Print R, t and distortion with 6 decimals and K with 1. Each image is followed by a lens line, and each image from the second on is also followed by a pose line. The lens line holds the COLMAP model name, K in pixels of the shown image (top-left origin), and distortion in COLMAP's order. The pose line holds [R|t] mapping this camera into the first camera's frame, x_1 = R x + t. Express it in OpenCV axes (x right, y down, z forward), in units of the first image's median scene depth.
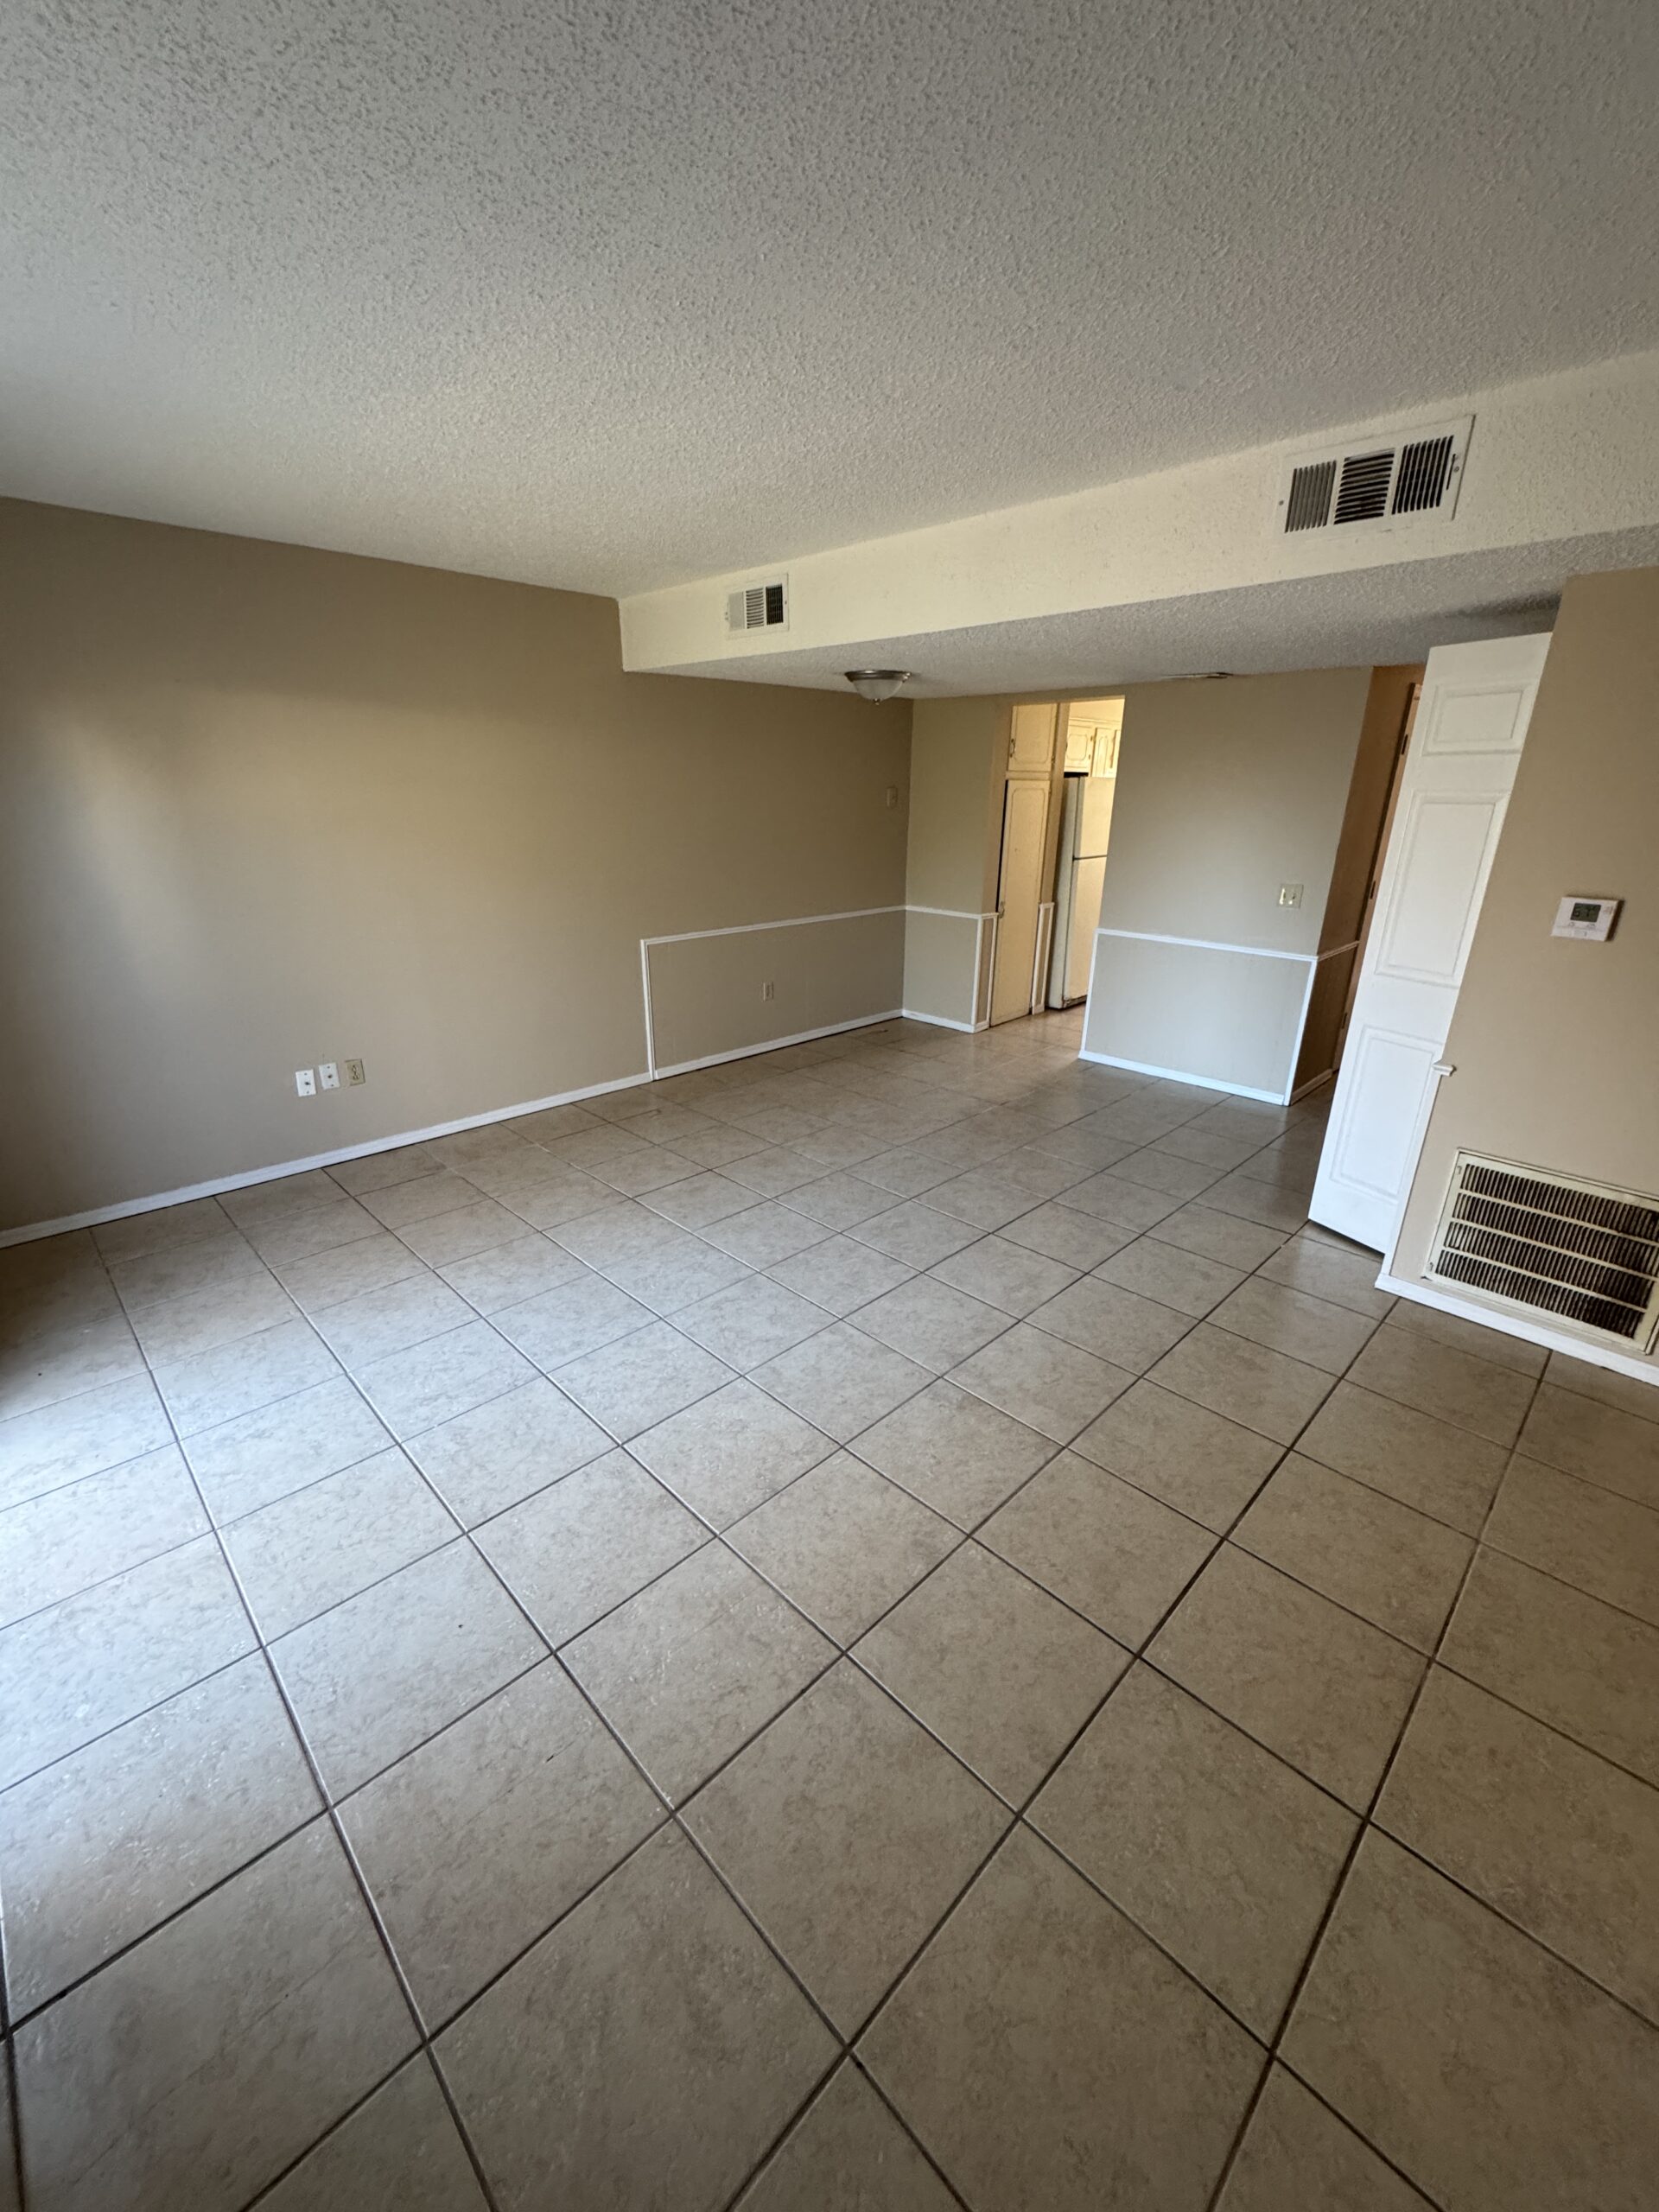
lens RADIAL K [[878.0, 0, 831.5], [0, 878.0, 1105.9], [0, 0, 1]] dist [-0.005340, 0.000754]
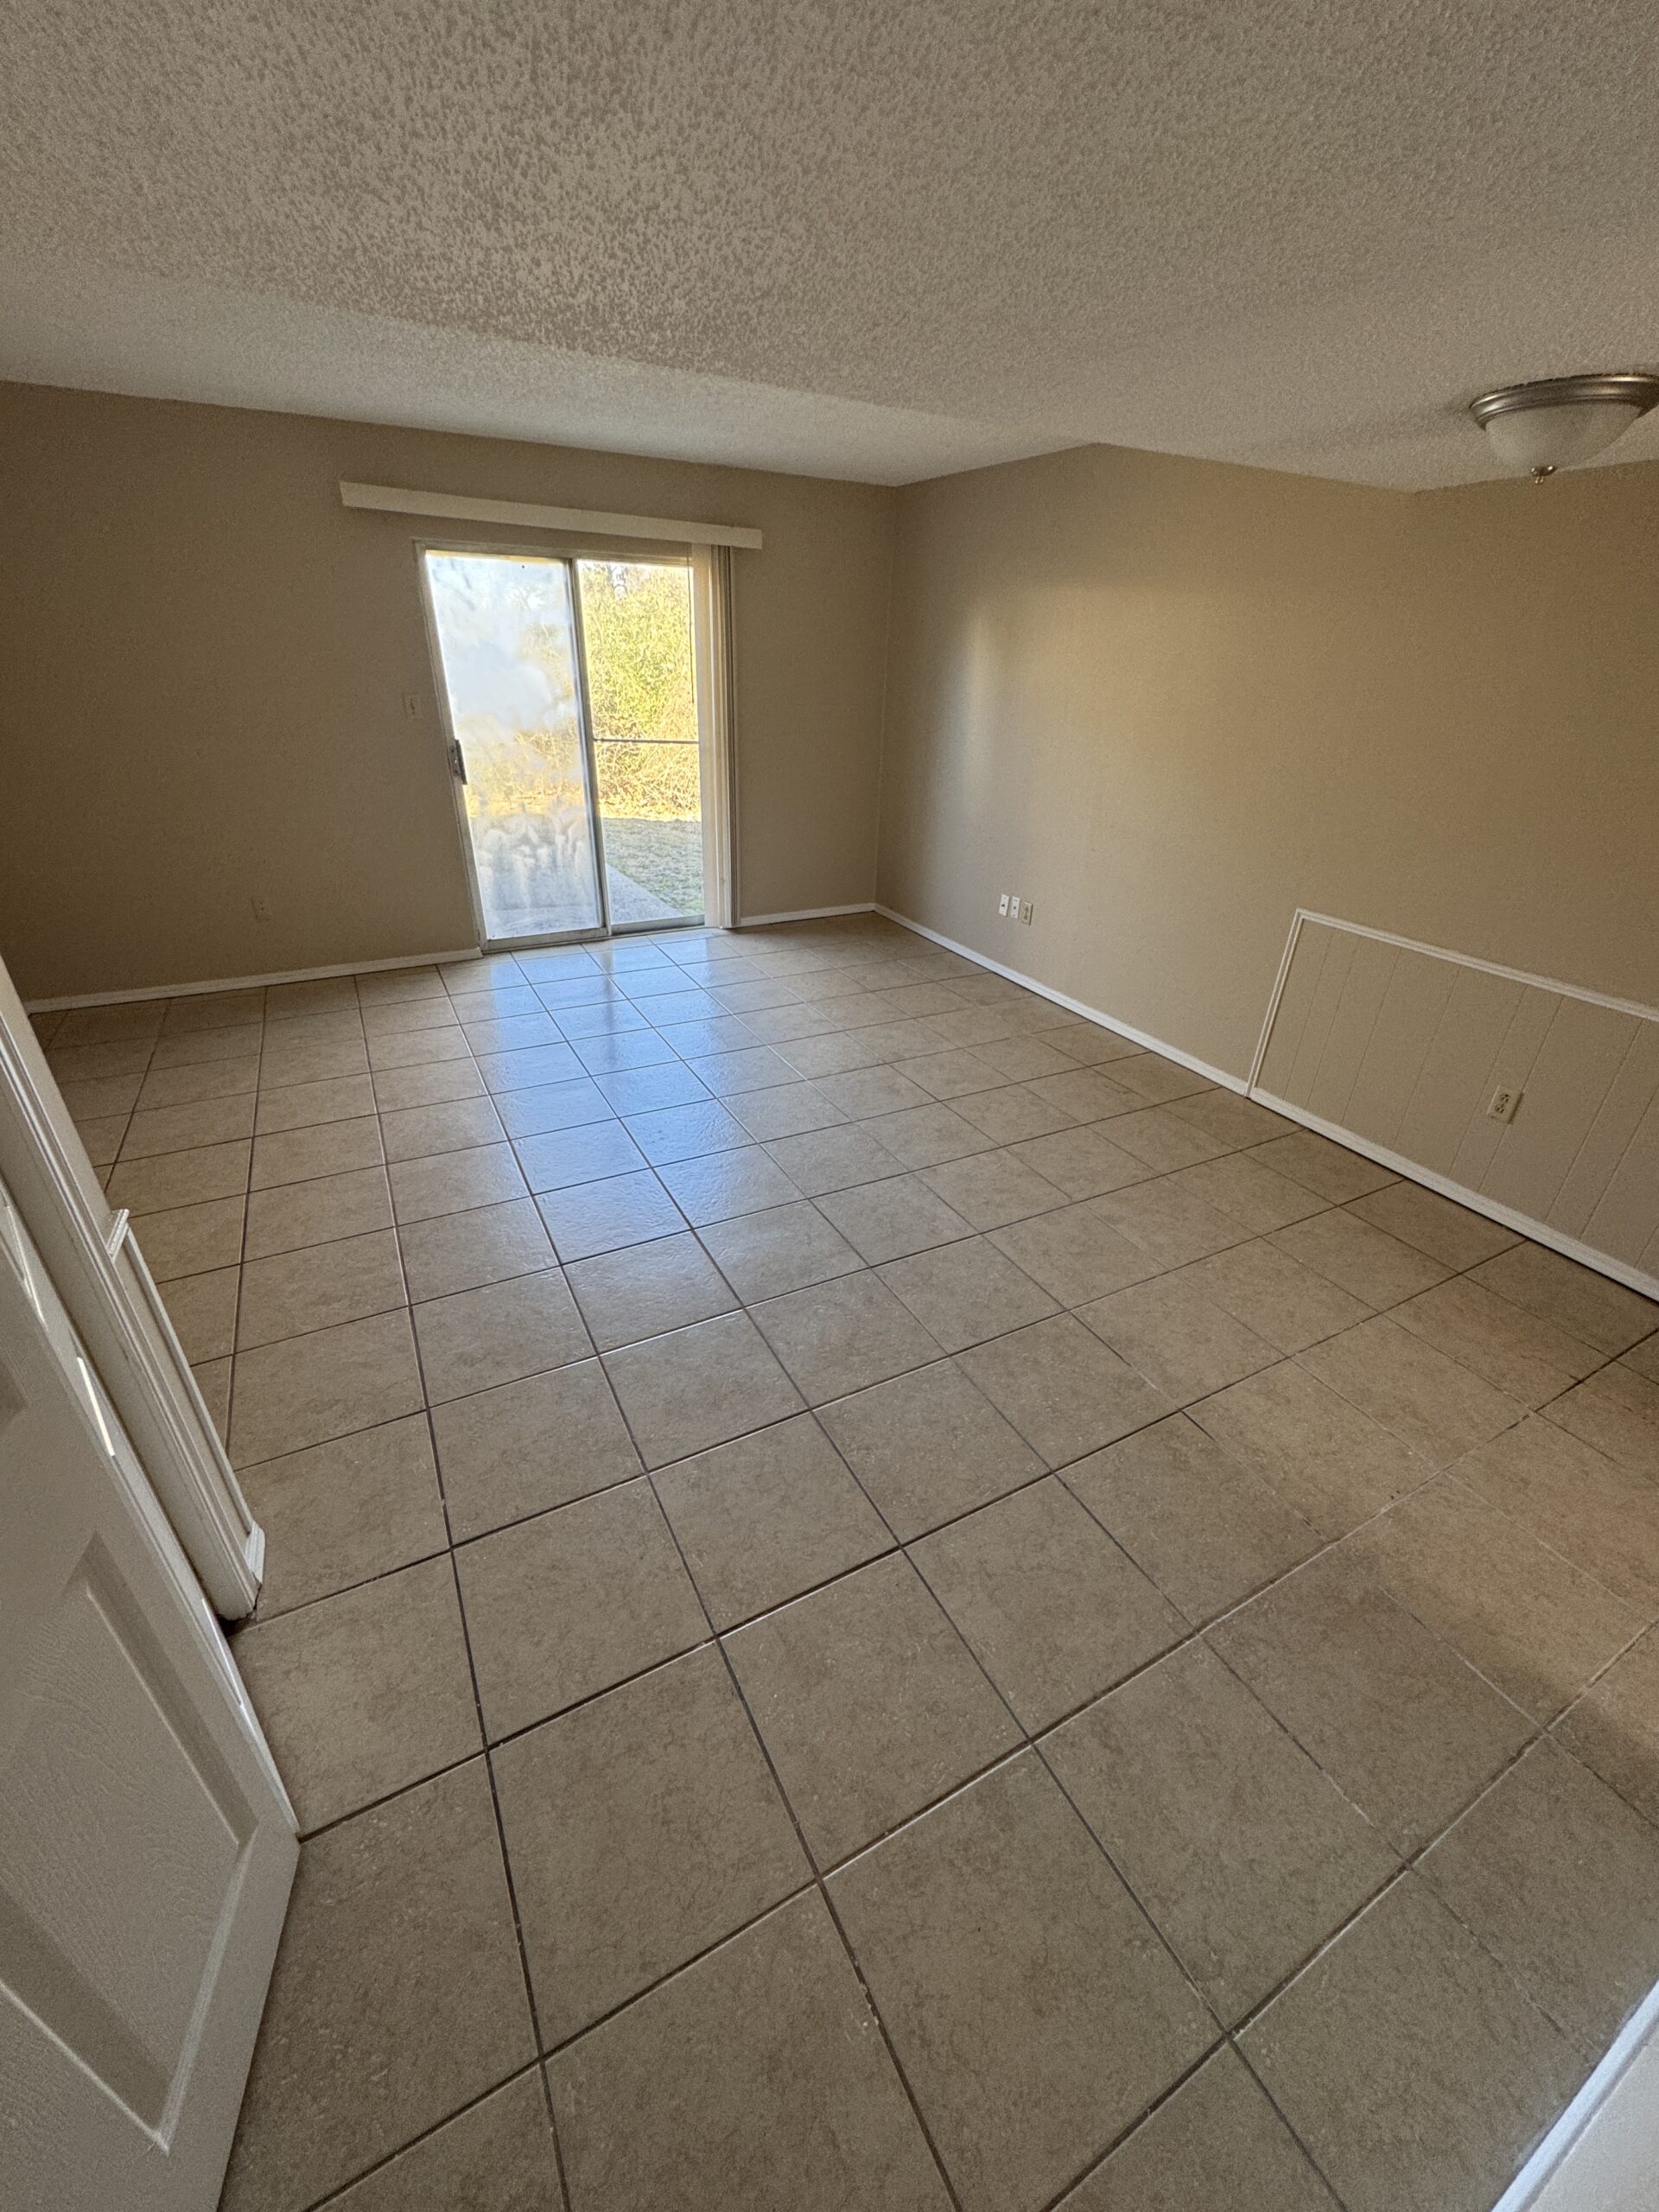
lens RADIAL K [[878.0, 0, 831.5], [0, 878.0, 1105.9], [0, 0, 1]] dist [-0.005340, 0.000754]
pose [[-0.282451, 0.434139, -0.855421, 0.695826], [-0.361826, 0.777651, 0.514141, -0.362359], [0.888427, 0.454733, -0.062566, 0.971376]]
